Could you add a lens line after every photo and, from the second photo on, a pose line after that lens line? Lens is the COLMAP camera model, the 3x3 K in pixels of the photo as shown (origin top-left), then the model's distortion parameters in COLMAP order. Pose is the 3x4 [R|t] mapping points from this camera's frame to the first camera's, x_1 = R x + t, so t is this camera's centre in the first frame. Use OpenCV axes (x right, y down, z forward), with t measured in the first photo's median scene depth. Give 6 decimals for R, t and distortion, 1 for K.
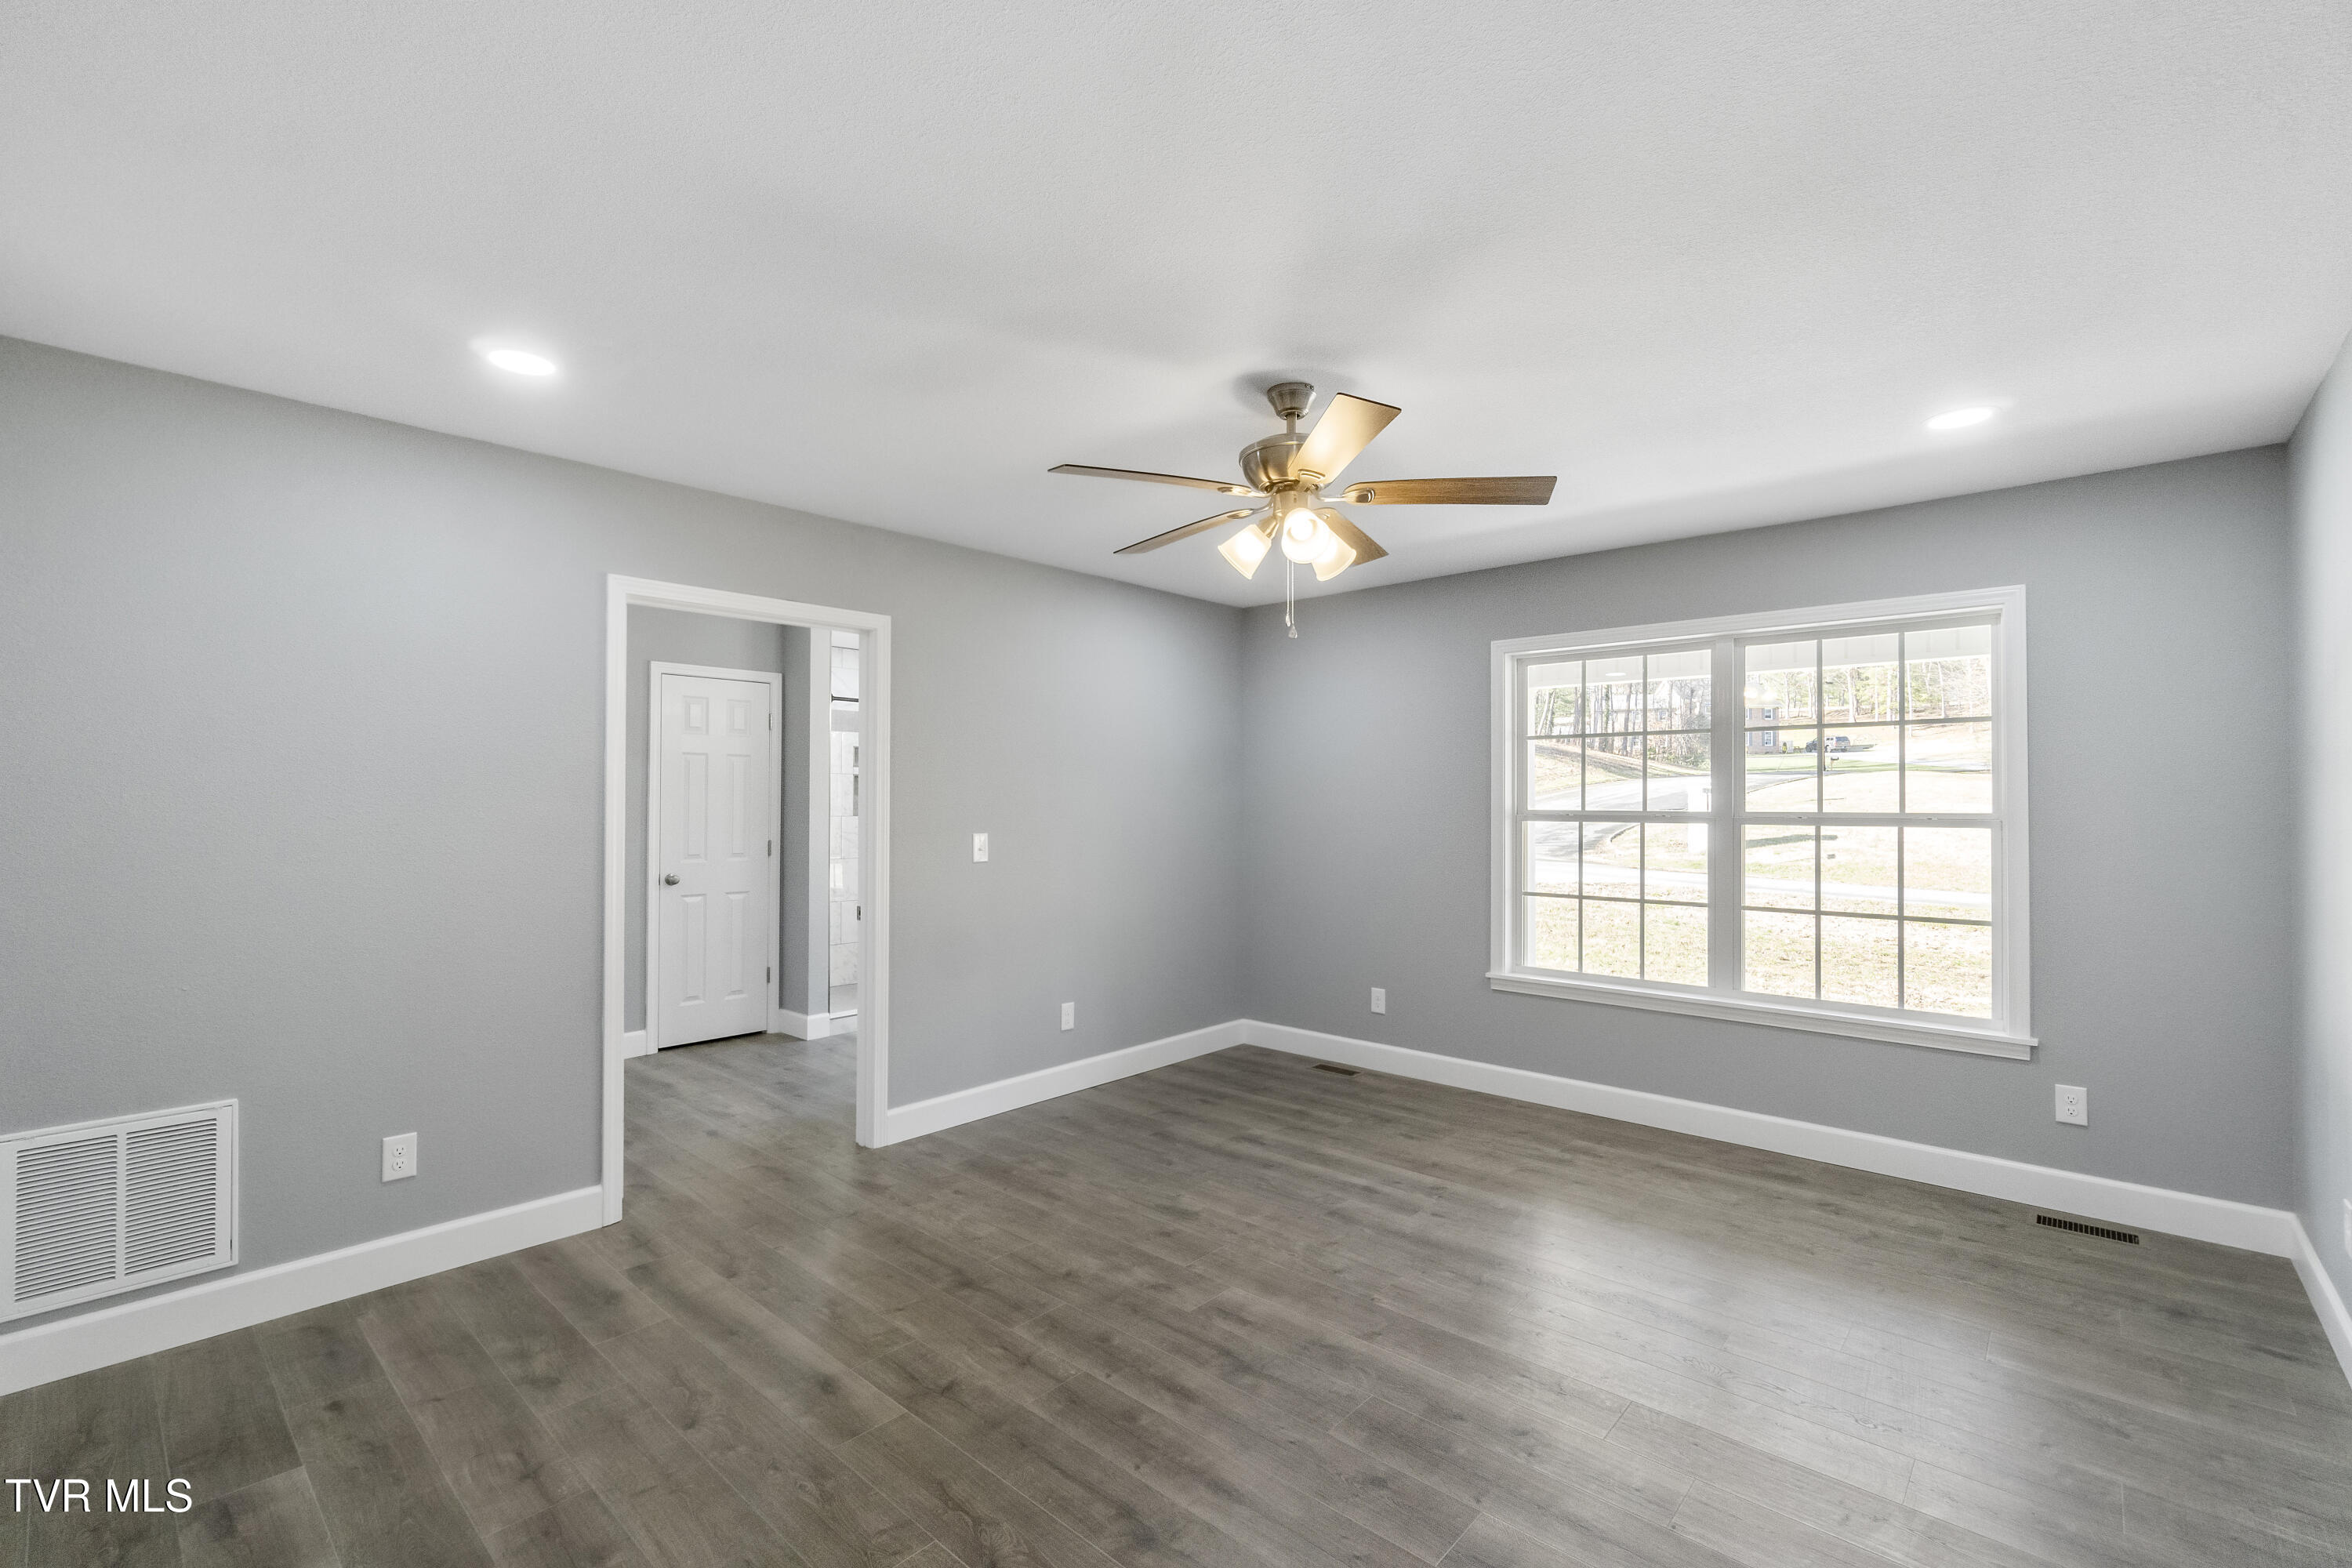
lens RADIAL K [[1016.9, 0, 1174.1], [0, 1016.9, 794.6], [0, 0, 1]] dist [-0.004436, 0.001617]
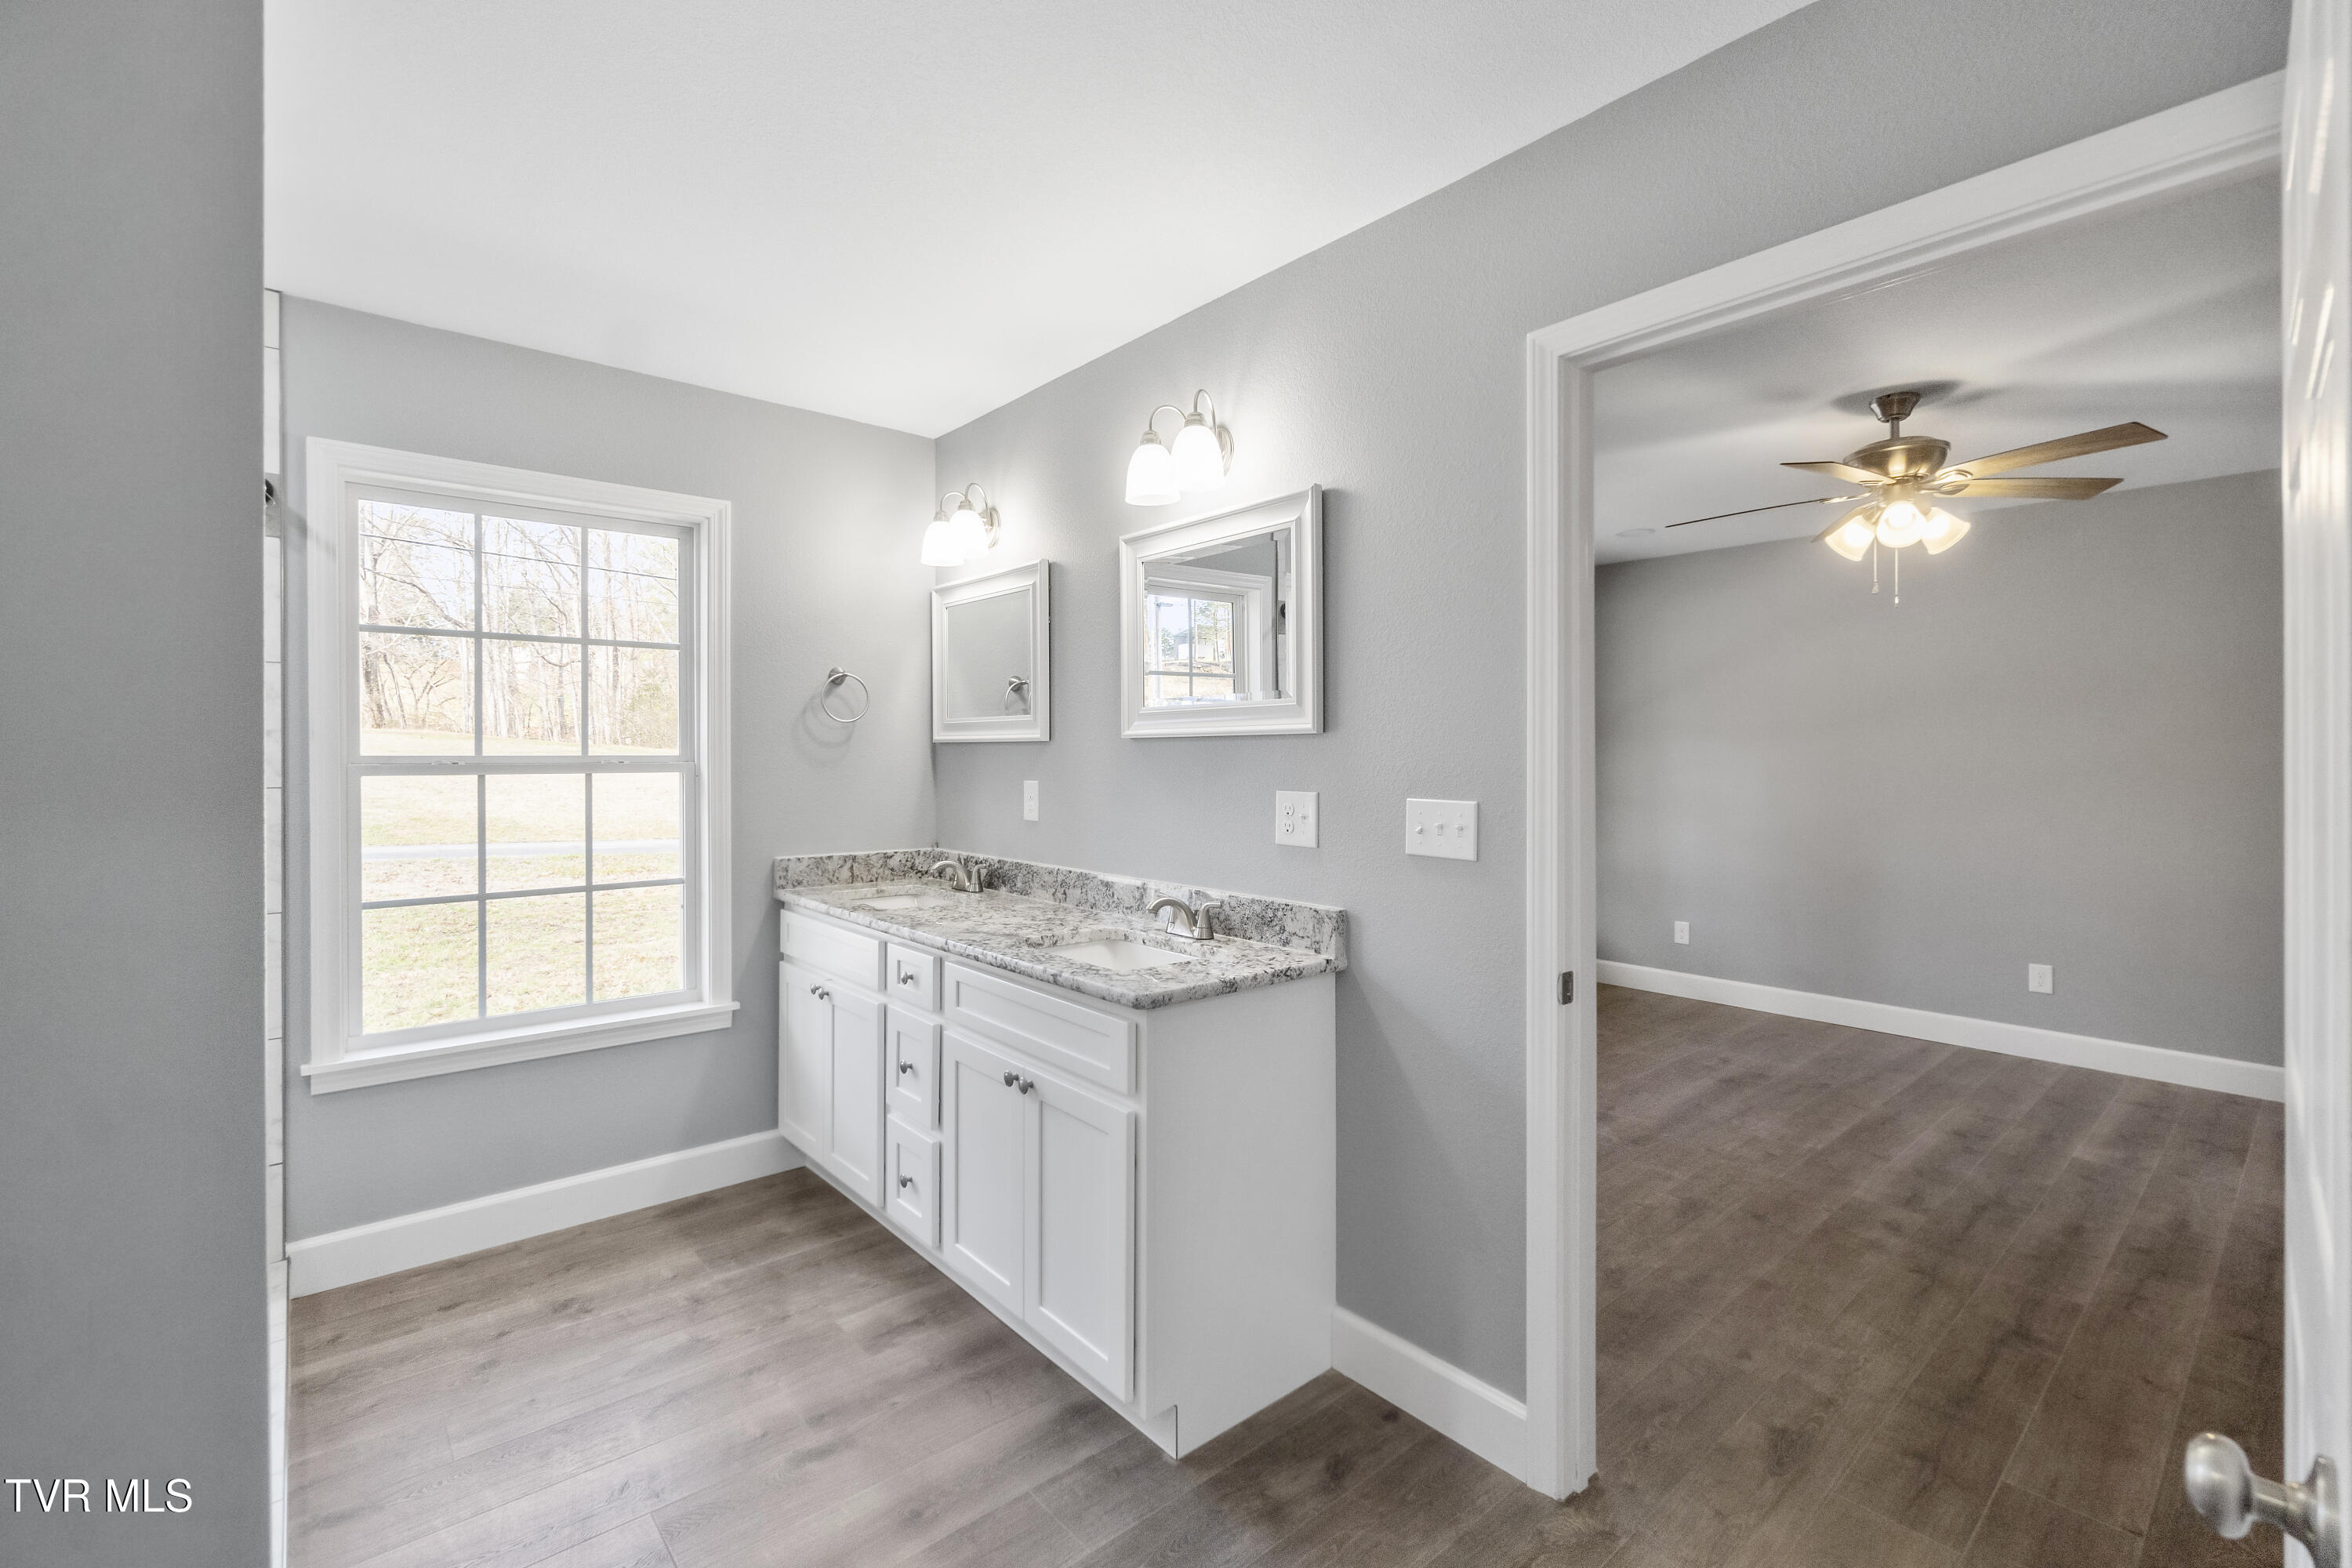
lens RADIAL K [[1016.9, 0, 1156.3], [0, 1016.9, 759.6], [0, 0, 1]] dist [-0.004436, 0.001617]
pose [[0.129167, -0.004686, 0.991612, -0.920766], [-0.009893, 0.999933, 0.006014, 0.018433], [-0.991574, -0.010586, 0.129112, 1.332636]]
